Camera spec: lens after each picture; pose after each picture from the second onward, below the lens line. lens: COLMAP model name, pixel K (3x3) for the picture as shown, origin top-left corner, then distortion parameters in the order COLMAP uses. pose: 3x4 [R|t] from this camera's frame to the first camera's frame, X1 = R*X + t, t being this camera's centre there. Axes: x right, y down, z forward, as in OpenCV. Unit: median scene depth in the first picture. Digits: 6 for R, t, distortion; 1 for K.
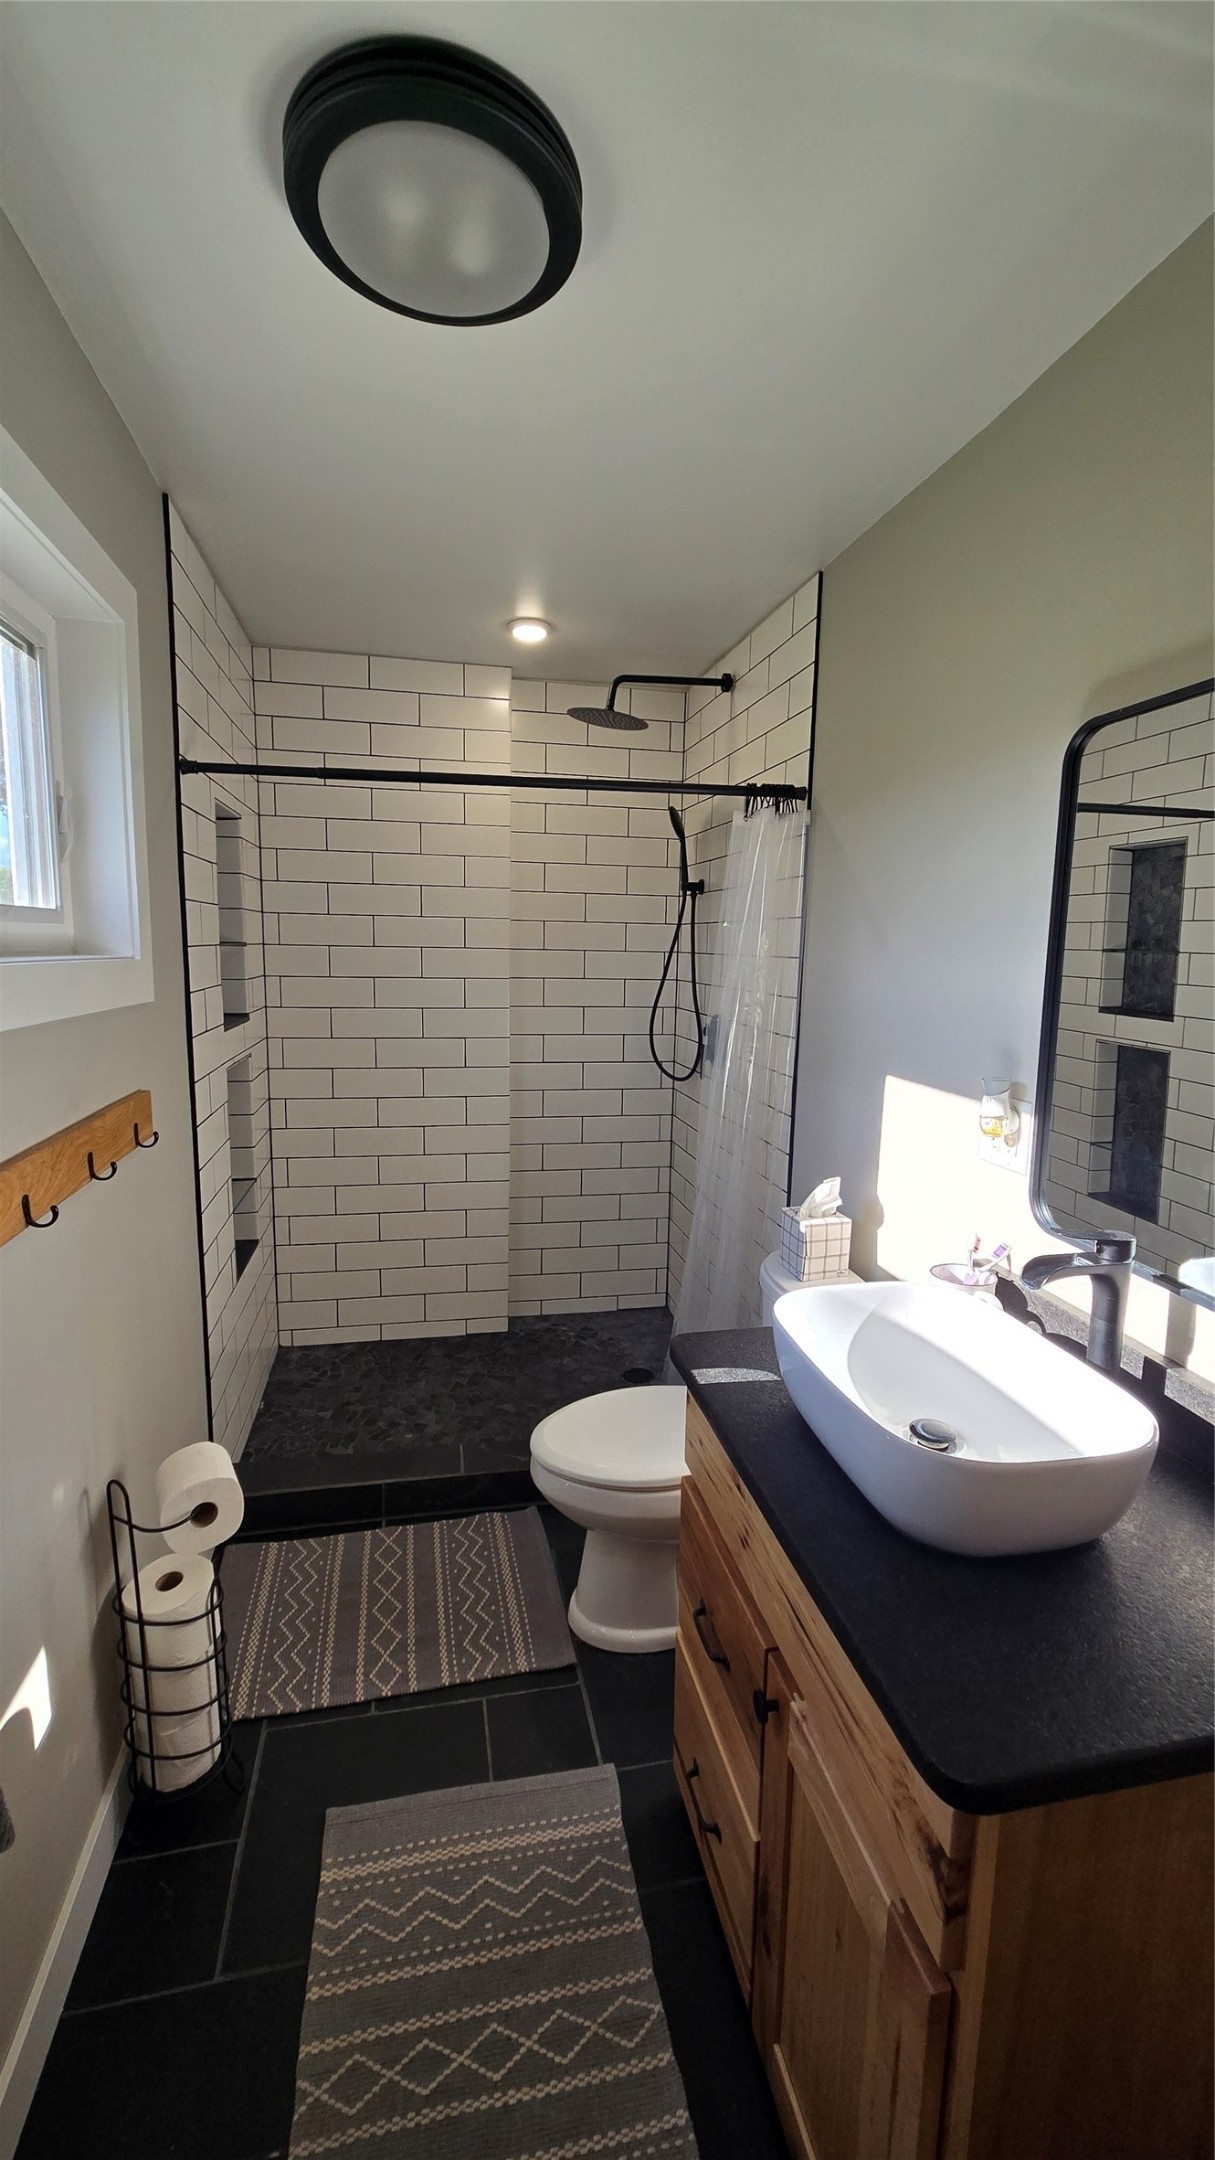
lens RADIAL K [[883.2, 0, 607.5], [0, 883.2, 1080.0], [0, 0, 1]] dist [0.001511, -0.000196]
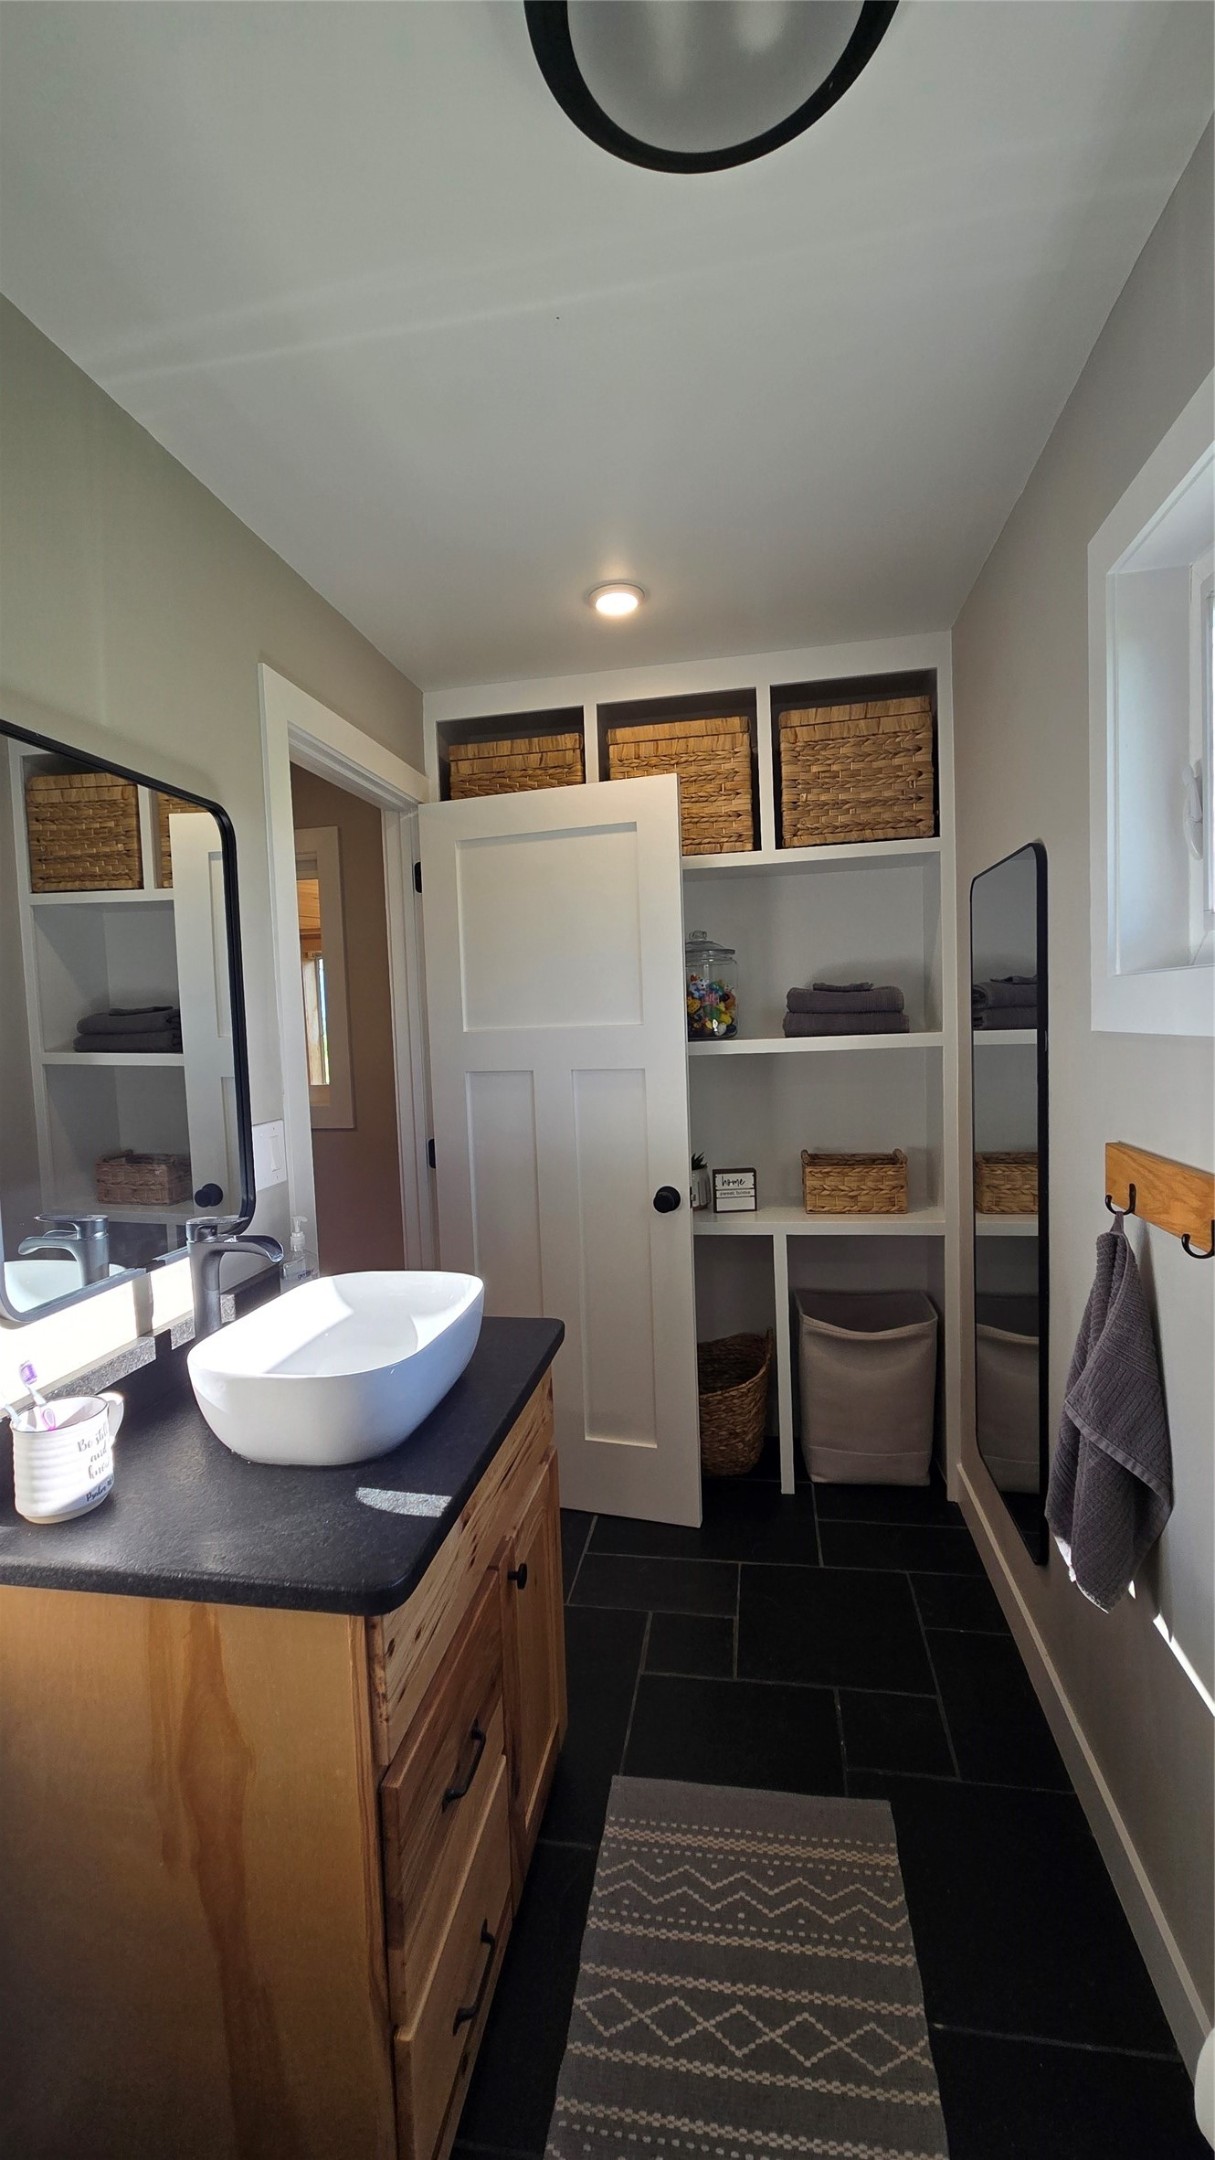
lens RADIAL K [[883.2, 0, 607.5], [0, 883.2, 1080.0], [0, 0, 1]] dist [0.001511, -0.000196]
pose [[-0.931094, -0.010653, 0.364624, -0.343258], [0.072555, 0.974193, 0.213738, -0.206020], [-0.357491, 0.225466, -0.906292, 1.715177]]
